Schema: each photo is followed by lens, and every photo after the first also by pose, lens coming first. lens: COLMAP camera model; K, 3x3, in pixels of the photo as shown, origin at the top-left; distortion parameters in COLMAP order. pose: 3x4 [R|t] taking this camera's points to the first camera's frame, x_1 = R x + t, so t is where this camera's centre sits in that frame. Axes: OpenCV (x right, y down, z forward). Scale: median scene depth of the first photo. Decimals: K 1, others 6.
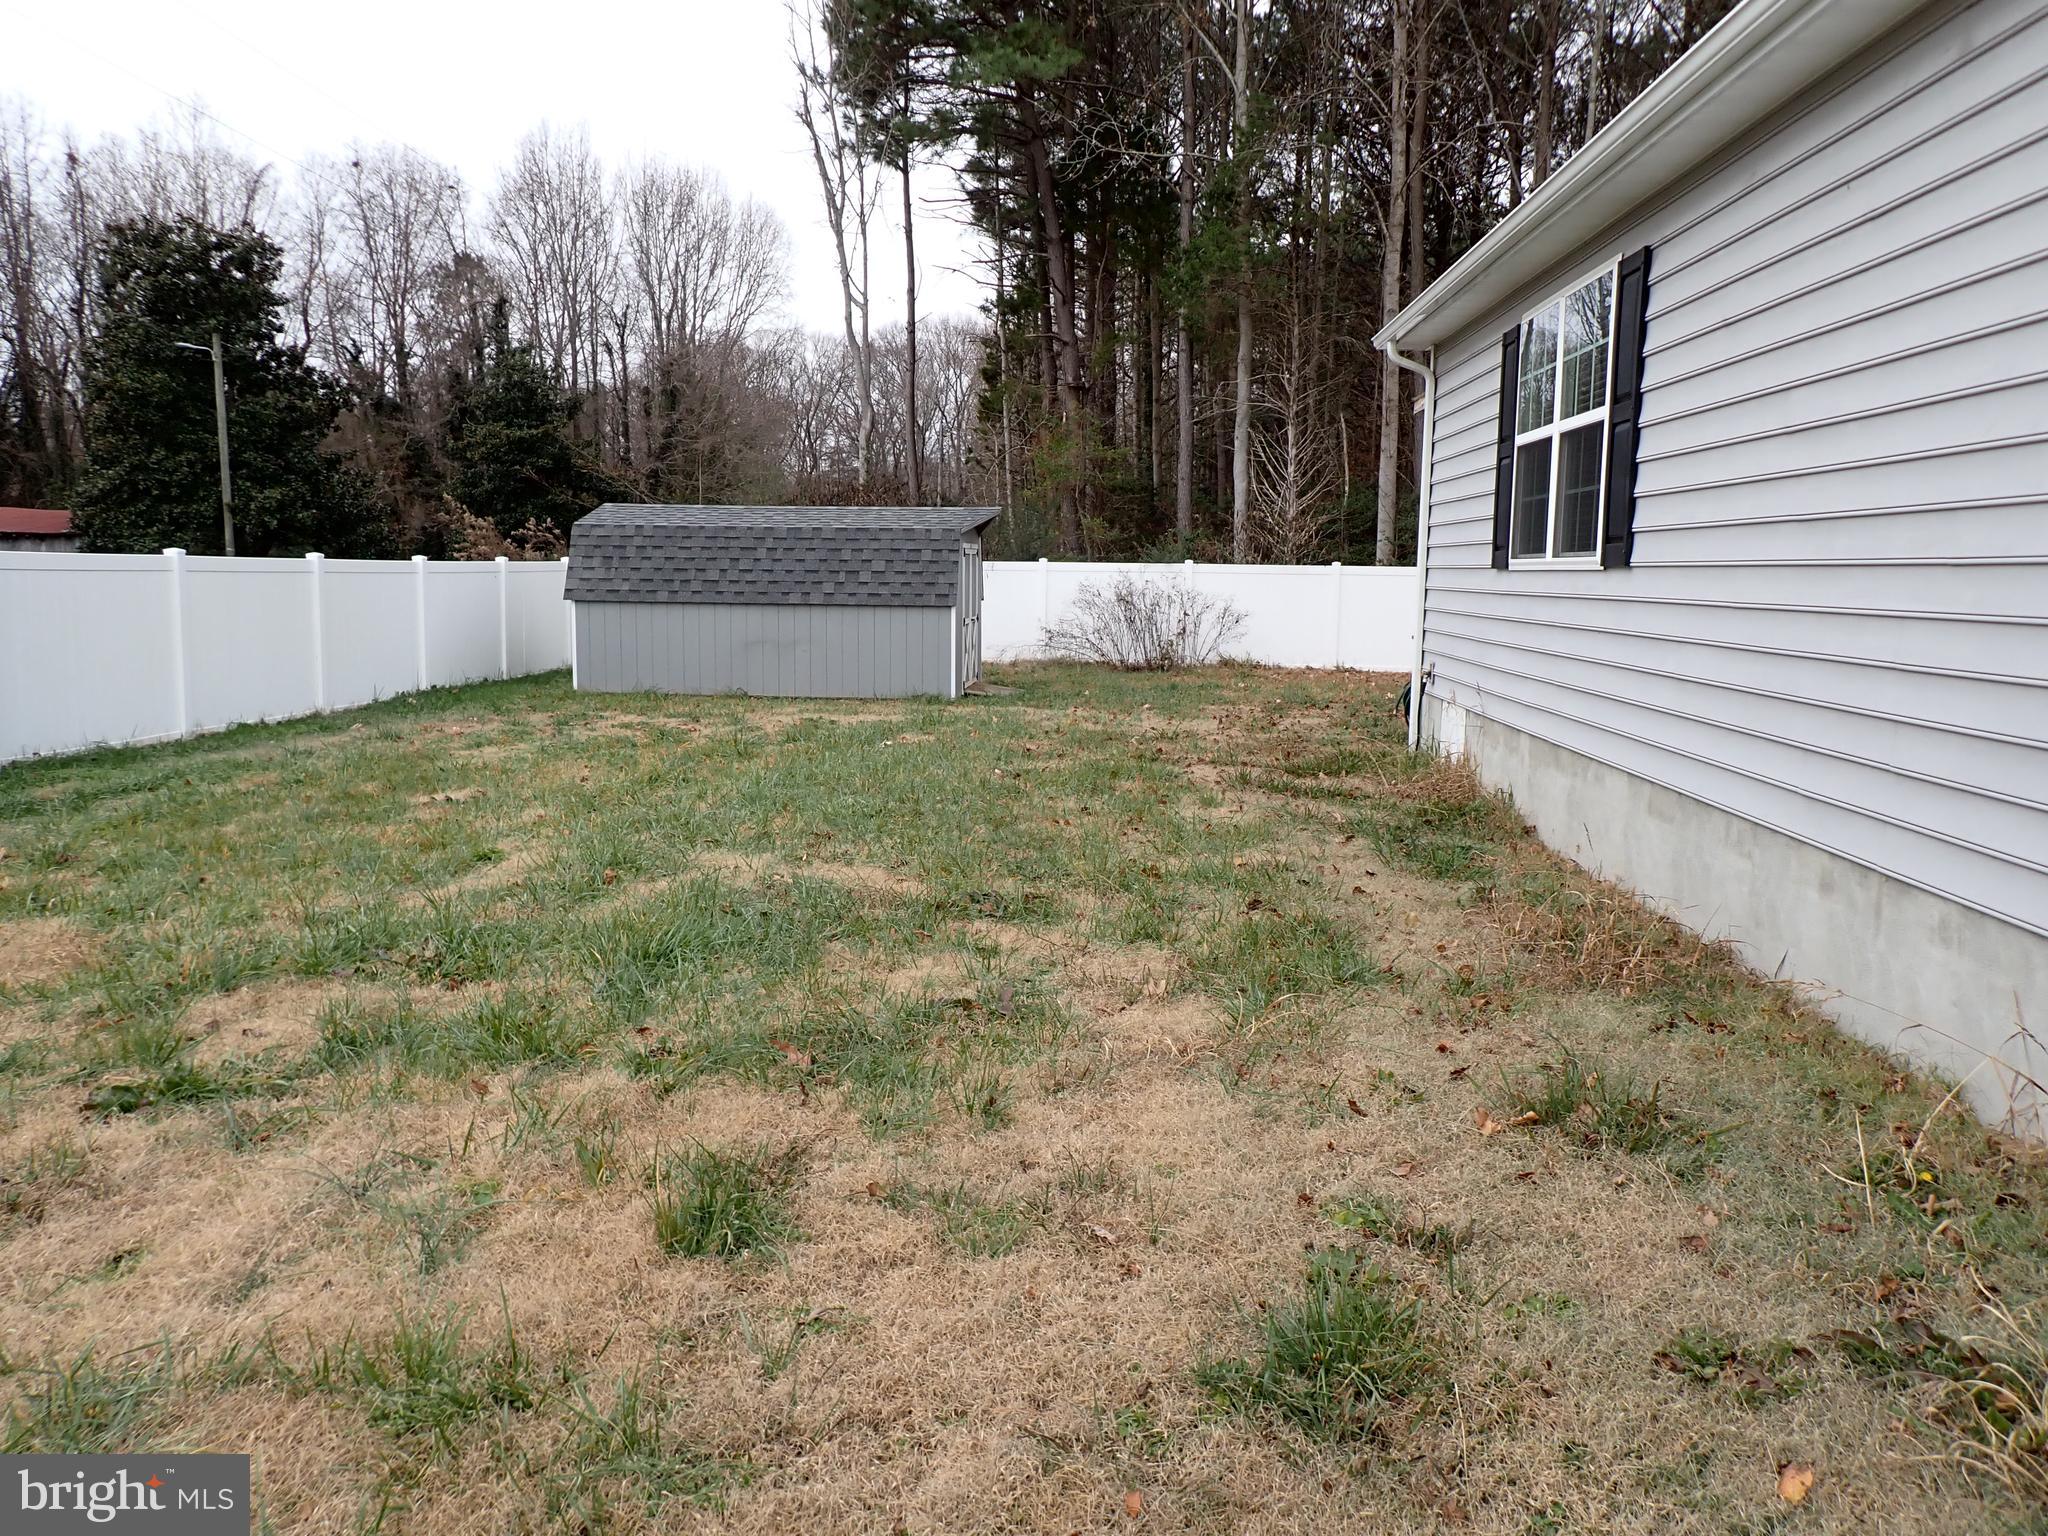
lens RADIAL K [[1511.2, 0, 1024.0], [0, 1511.2, 768.0], [0, 0, 1]] dist [0.001790, 0.001123]
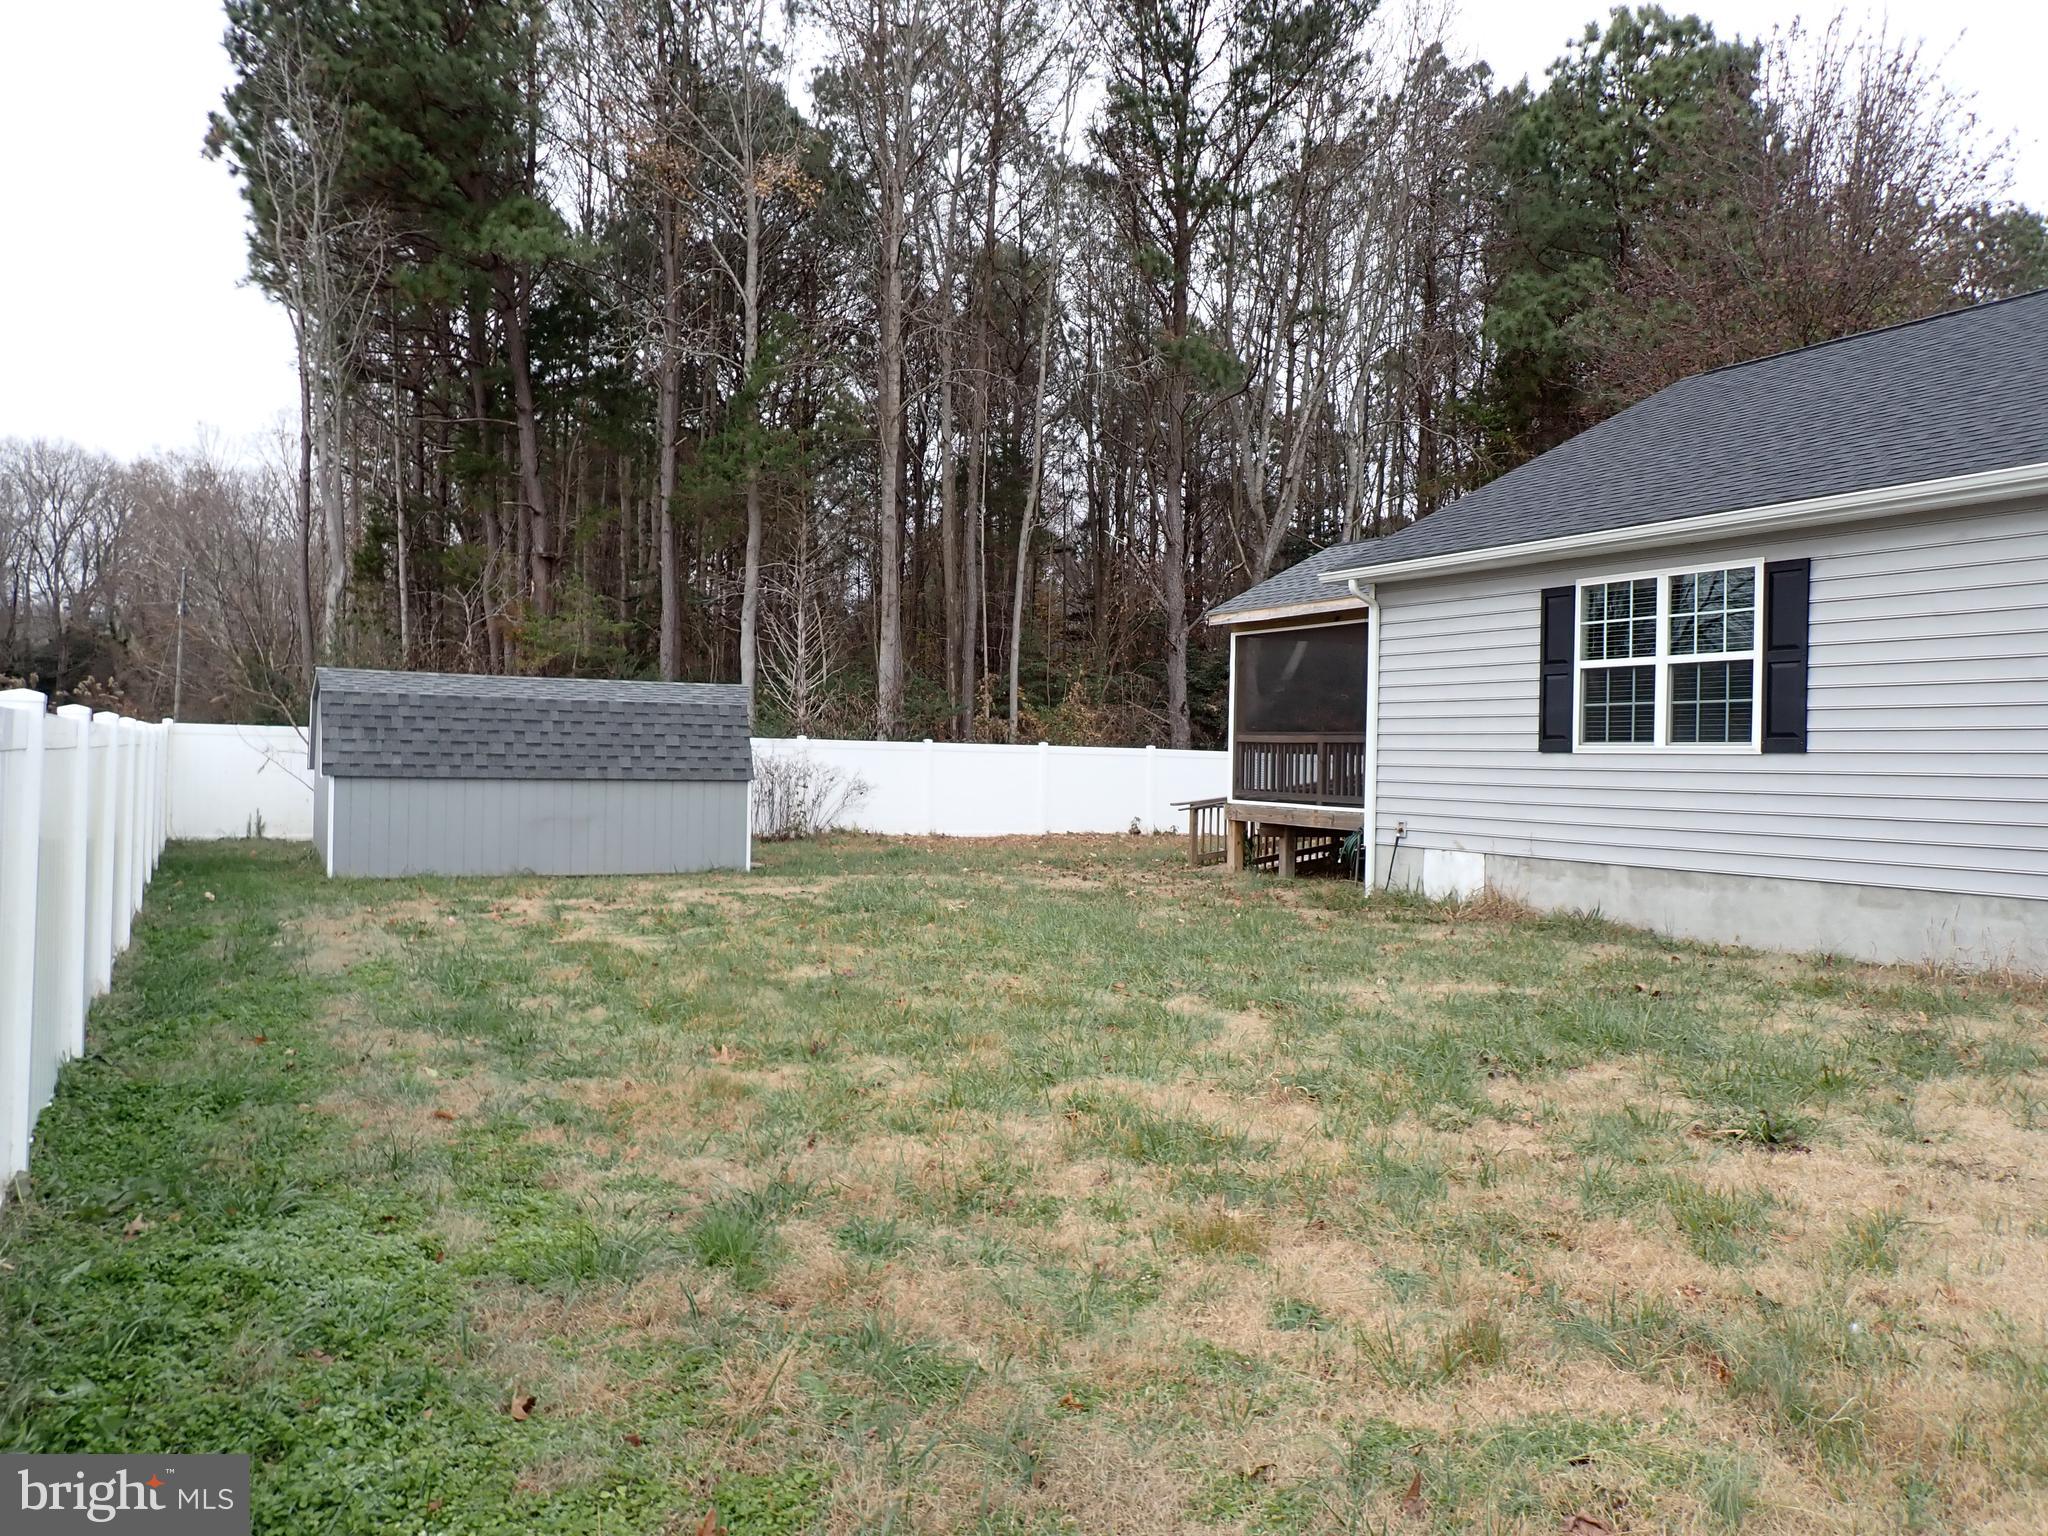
lens RADIAL K [[1511.2, 0, 1024.0], [0, 1511.2, 768.0], [0, 0, 1]] dist [0.001790, 0.001123]
pose [[0.852252, -0.000644, 0.523131, -0.418121], [0.059735, 0.993578, -0.096093, -0.006312], [-0.519710, 0.113145, 0.846817, 0.038965]]
